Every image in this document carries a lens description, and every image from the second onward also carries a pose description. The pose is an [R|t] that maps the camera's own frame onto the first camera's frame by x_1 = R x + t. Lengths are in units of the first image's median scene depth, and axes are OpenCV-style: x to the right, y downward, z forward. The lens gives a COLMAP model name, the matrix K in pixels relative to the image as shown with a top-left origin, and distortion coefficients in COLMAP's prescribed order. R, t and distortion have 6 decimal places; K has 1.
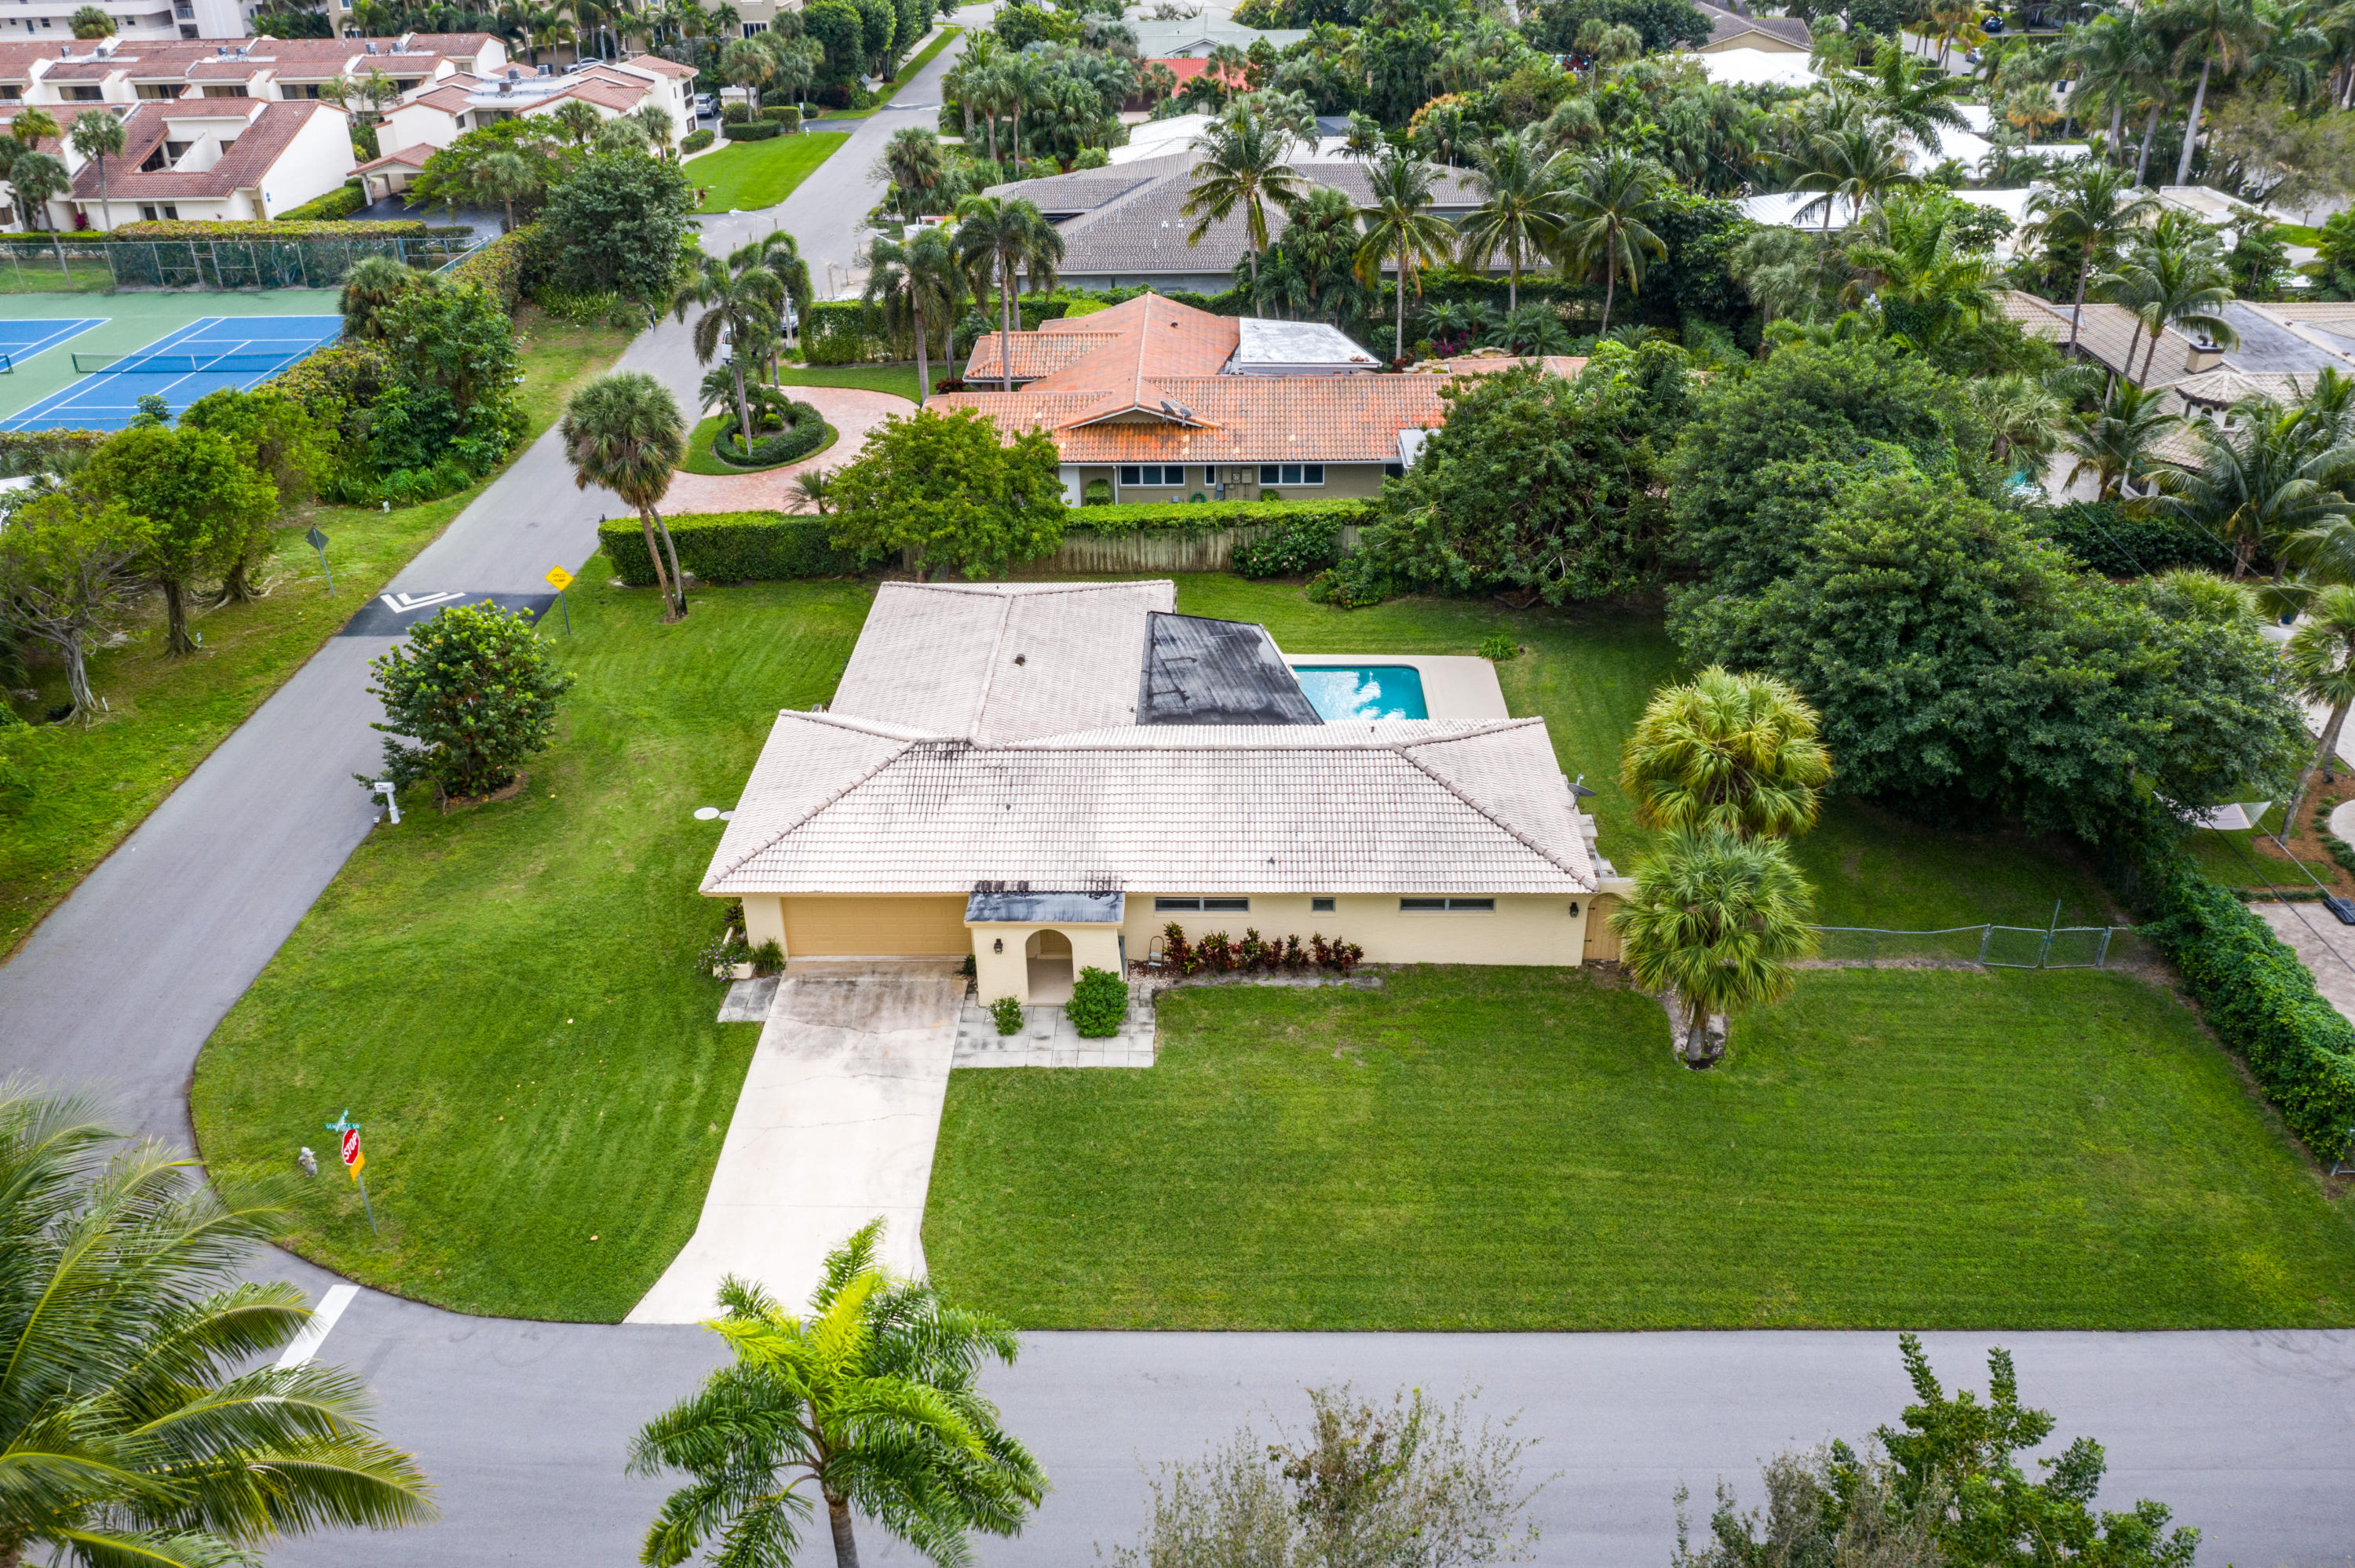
lens RADIAL K [[1812.6, 0, 1170.3], [0, 1812.6, 857.3], [0, 0, 1]] dist [-0.009810, -0.007545]
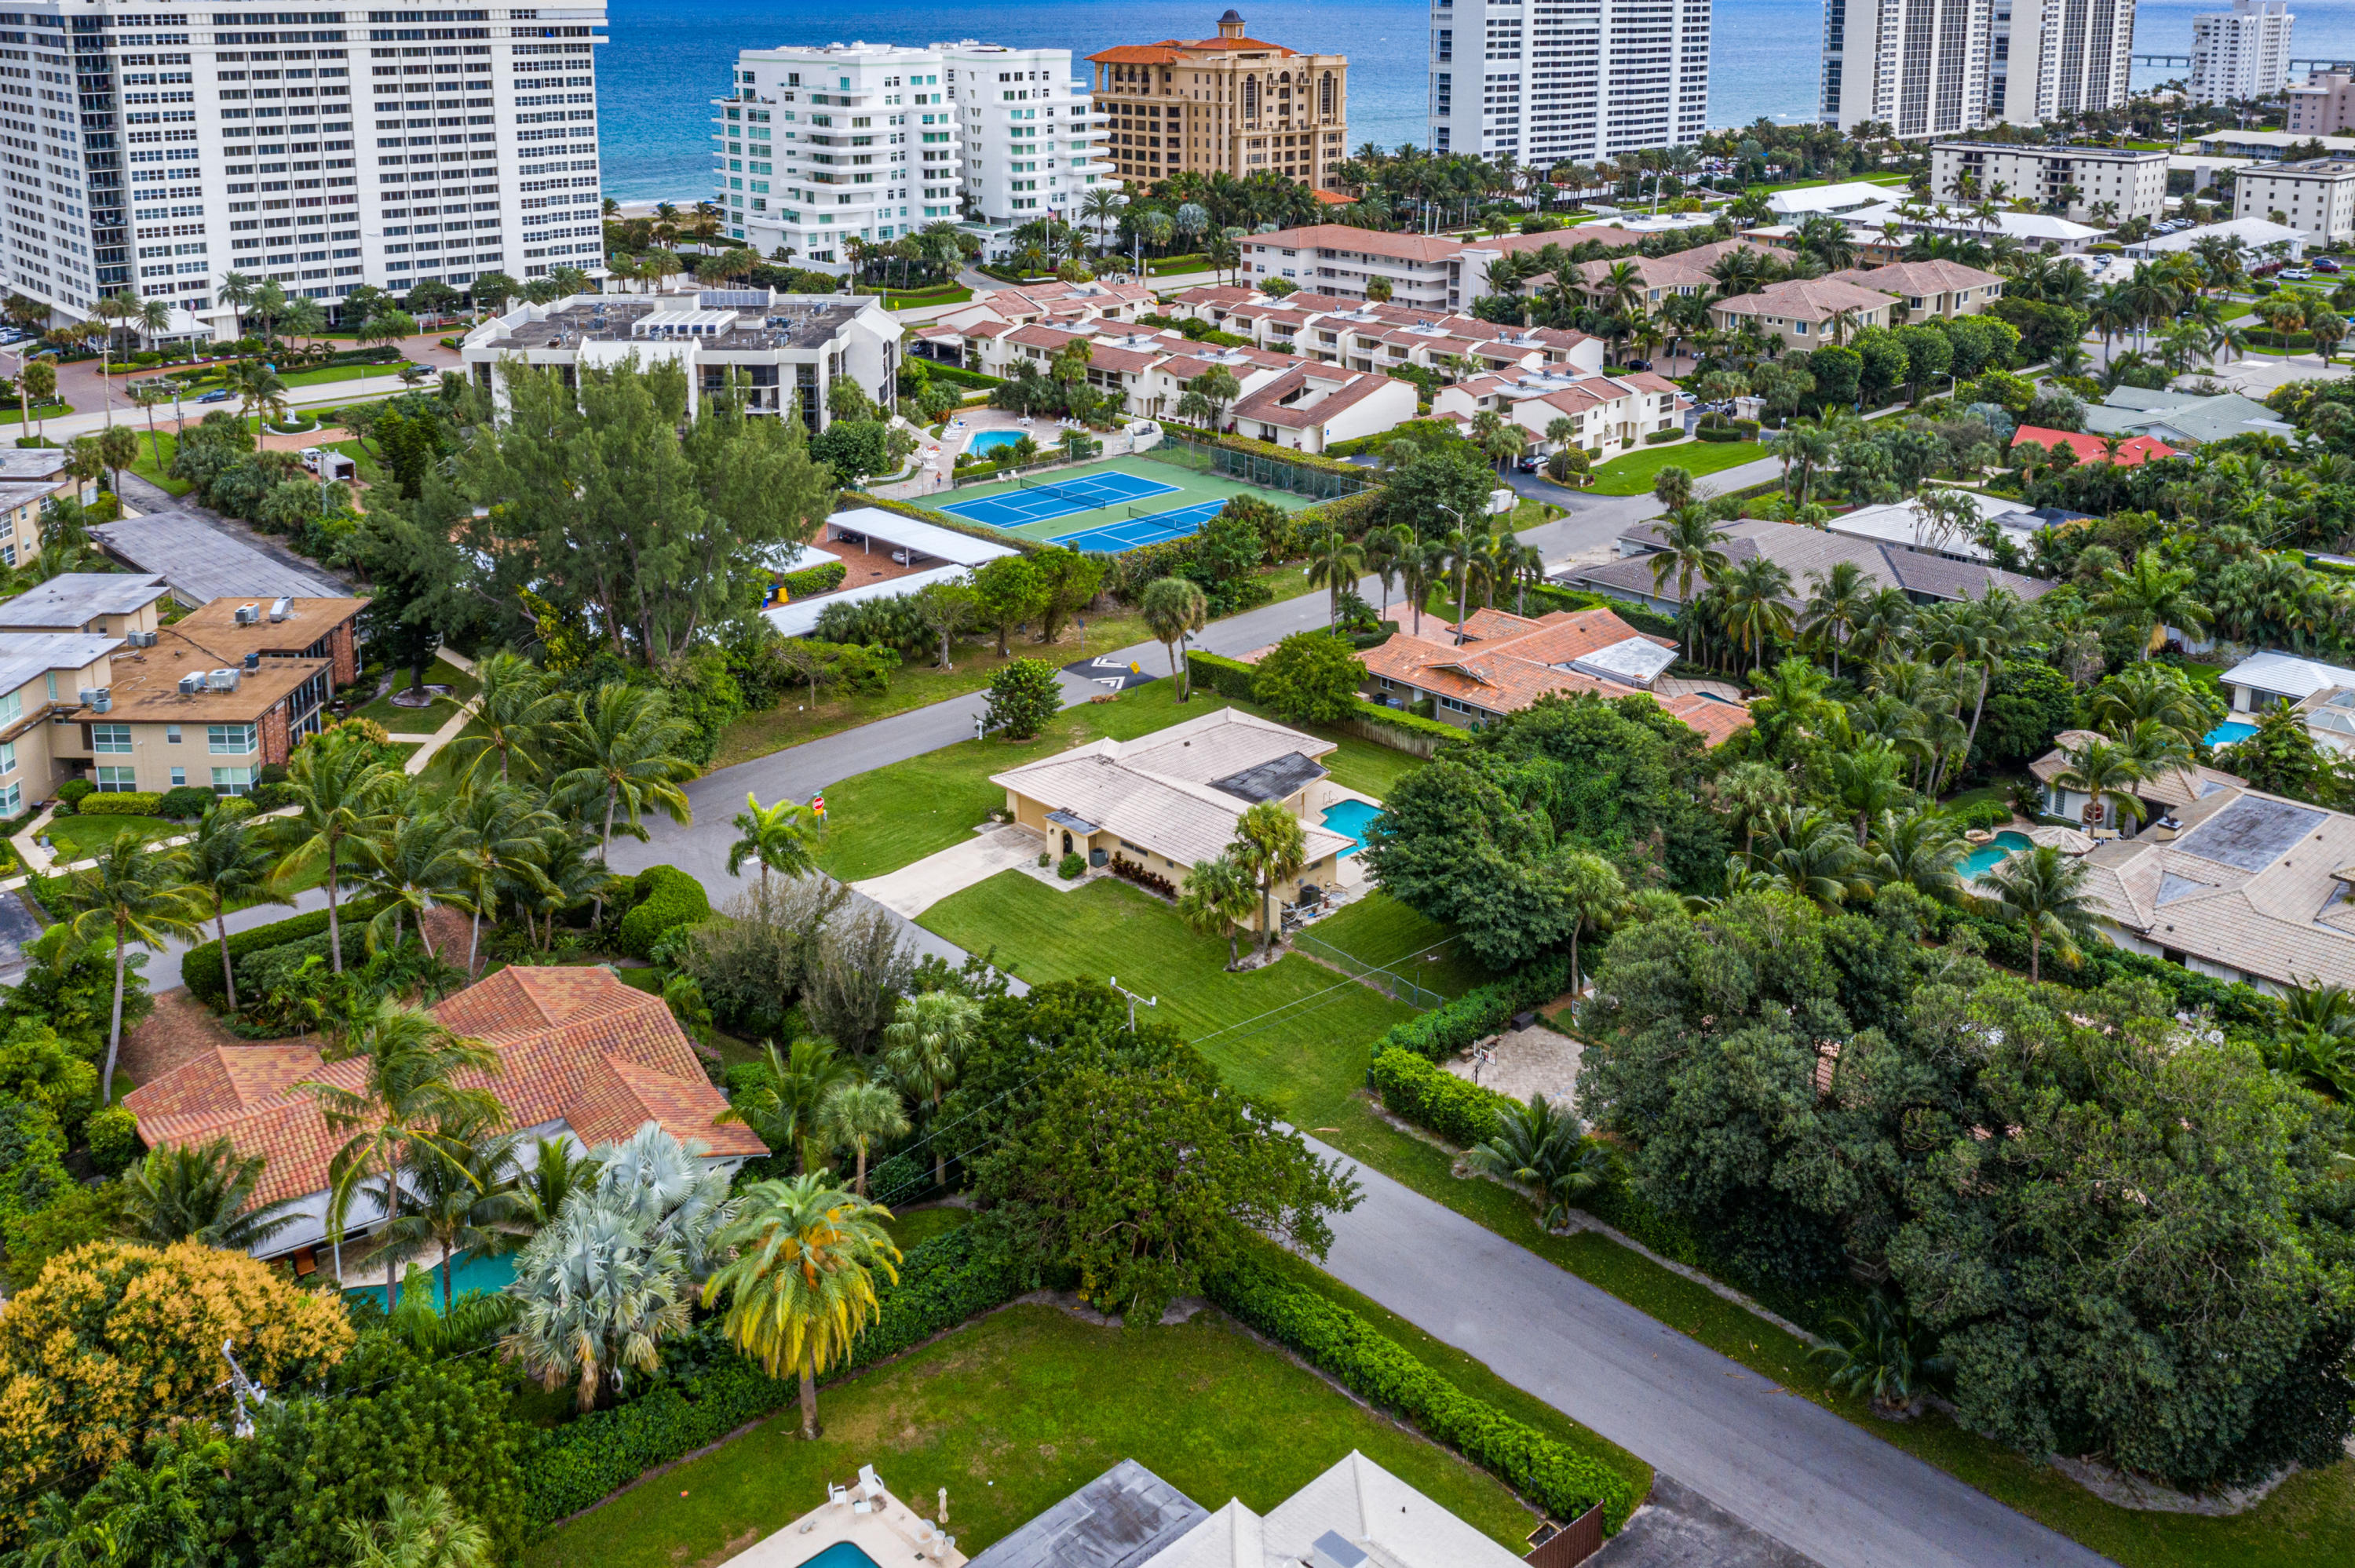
lens RADIAL K [[2034.3, 0, 1180.6], [0, 2034.3, 634.6], [0, 0, 1]] dist [-0.008568, -0.005046]
pose [[0.709166, 0.234041, -0.665063, 1.387911], [-0.371481, 0.925773, -0.070329, -0.052785], [0.599237, 0.296933, 0.743468, -0.782881]]
